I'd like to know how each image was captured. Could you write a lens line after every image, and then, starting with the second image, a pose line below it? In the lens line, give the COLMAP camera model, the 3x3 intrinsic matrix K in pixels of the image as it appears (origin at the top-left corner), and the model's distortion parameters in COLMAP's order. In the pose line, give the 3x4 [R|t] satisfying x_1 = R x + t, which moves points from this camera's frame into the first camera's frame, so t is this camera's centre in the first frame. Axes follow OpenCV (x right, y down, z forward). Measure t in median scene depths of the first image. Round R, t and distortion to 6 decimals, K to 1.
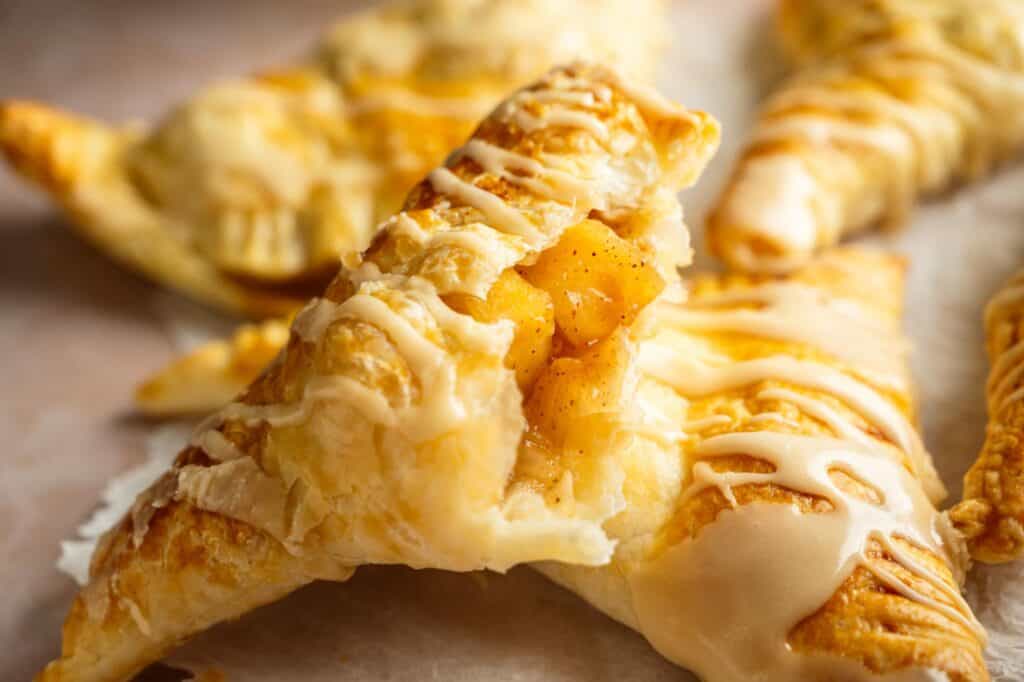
lens RADIAL K [[2122.6, 0, 512.0], [0, 2122.6, 341.0], [0, 0, 1]] dist [0.028603, 0.256366]
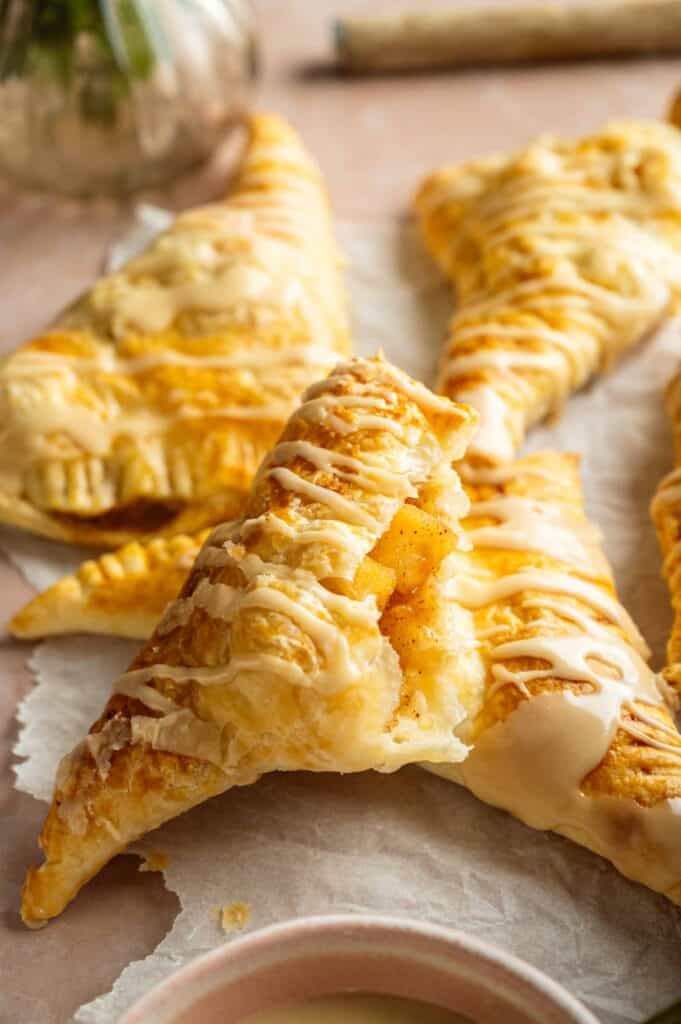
lens RADIAL K [[2122.6, 0, 340.5], [0, 2122.6, 512.0], [0, 0, 1]] dist [0.028603, 0.256366]
pose [[0.970476, -0.119590, 0.209463, -0.297028], [0.087127, 0.983603, 0.157903, -0.275960], [-0.224912, -0.134991, 0.964983, -0.326443]]
